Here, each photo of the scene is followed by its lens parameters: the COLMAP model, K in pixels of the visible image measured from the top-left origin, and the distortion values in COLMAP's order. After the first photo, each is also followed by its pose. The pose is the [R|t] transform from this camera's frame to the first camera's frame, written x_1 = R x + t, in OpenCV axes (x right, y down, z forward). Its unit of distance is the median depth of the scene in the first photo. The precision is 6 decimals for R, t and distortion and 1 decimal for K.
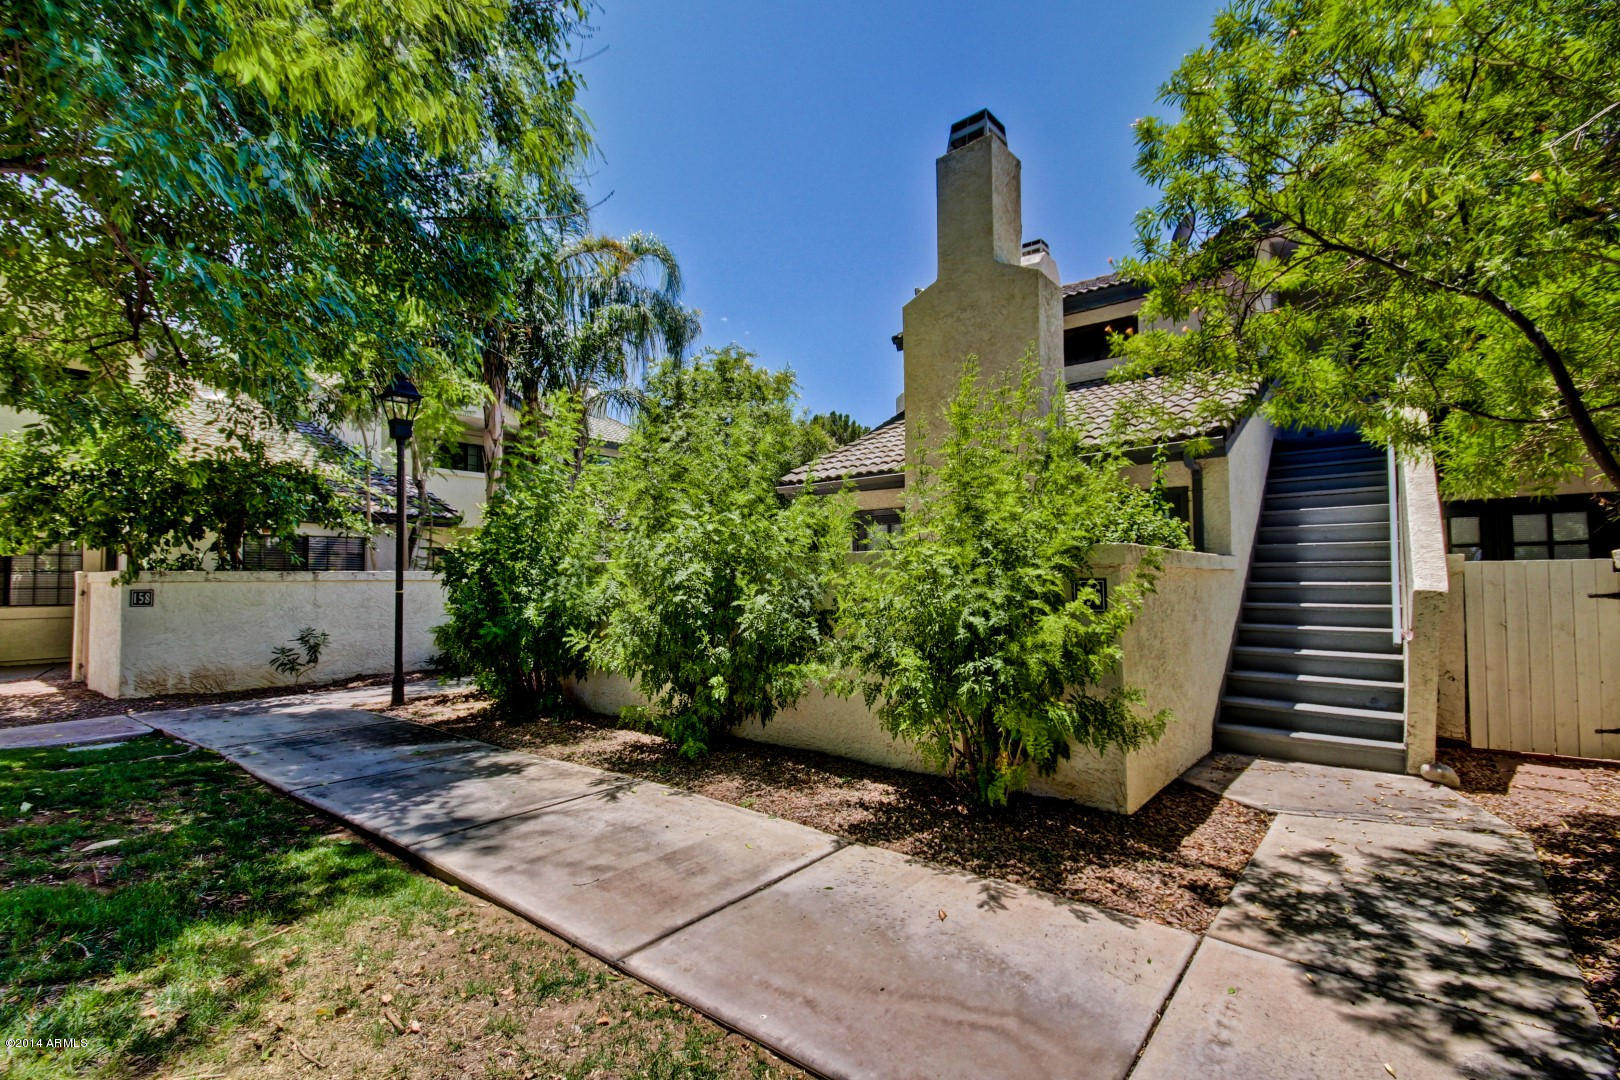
lens RADIAL K [[729.8, 0, 807.8], [0, 729.8, 550.2], [0, 0, 1]] dist [0.010567, -0.000017]
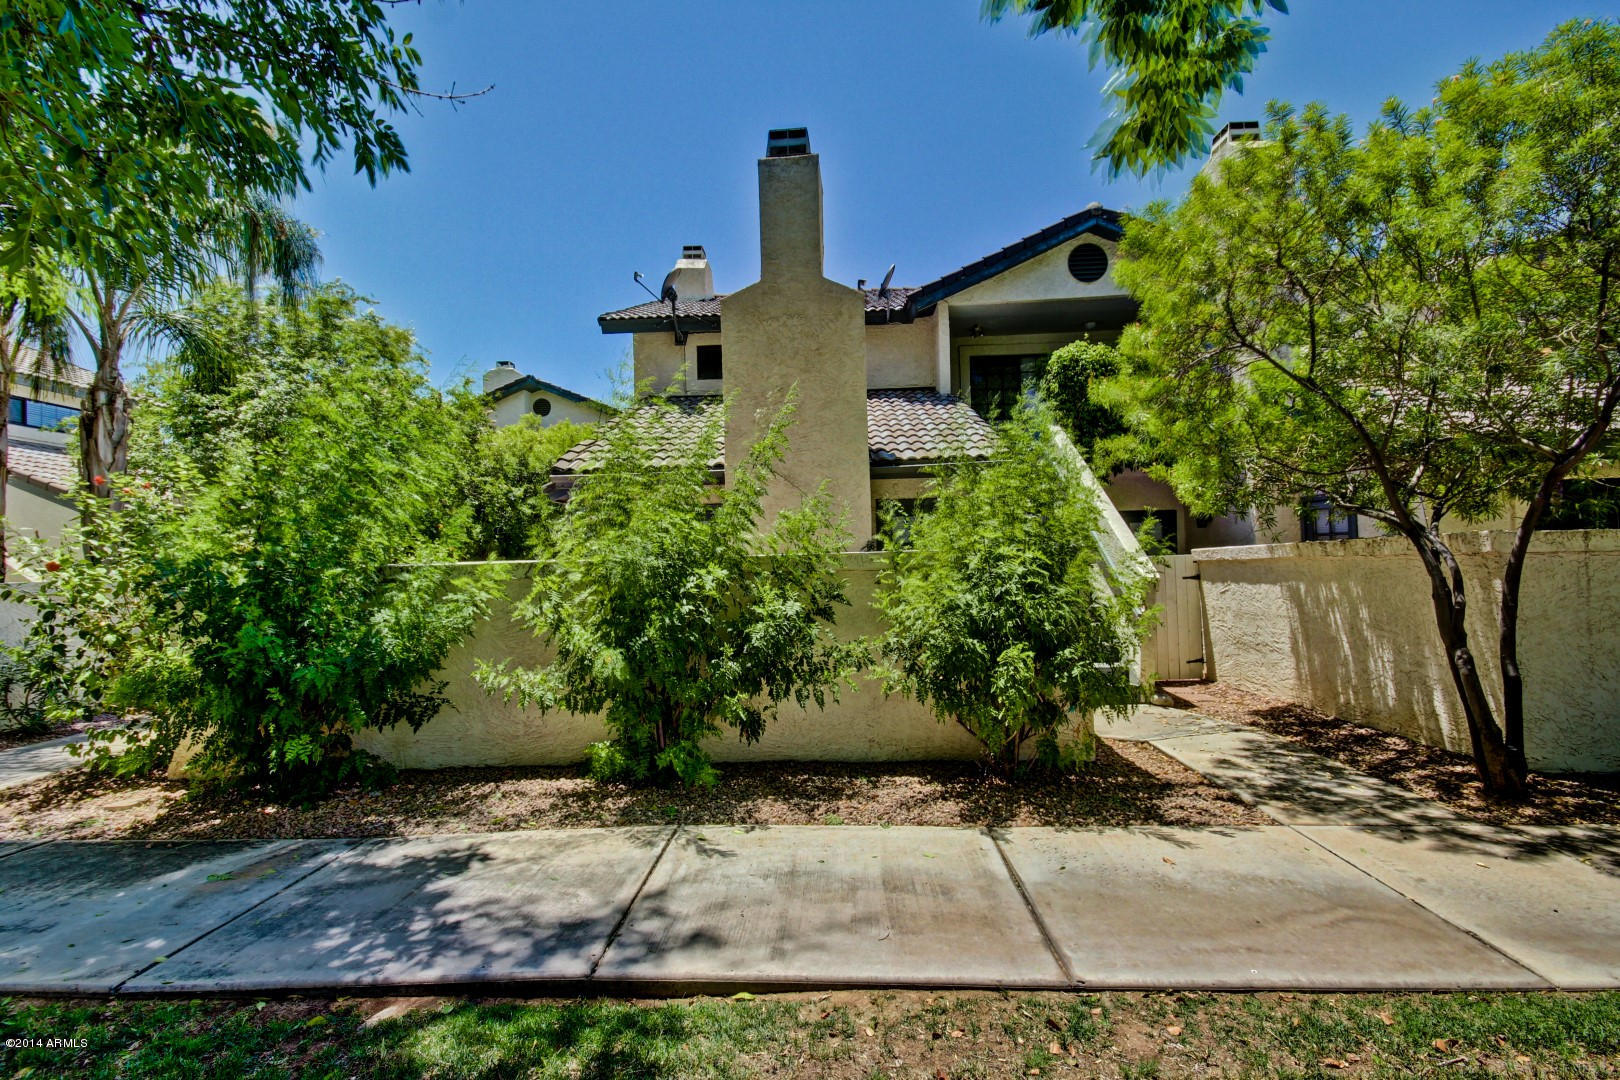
lens RADIAL K [[740.7, 0, 813.0], [0, 740.7, 549.2], [0, 0, 1]] dist [0.018200, 0.000037]
pose [[0.800175, 0.008780, 0.599703, -0.718113], [0.000236, 0.999888, -0.014954, 0.022041], [-0.599767, 0.012107, 0.800083, 0.293638]]
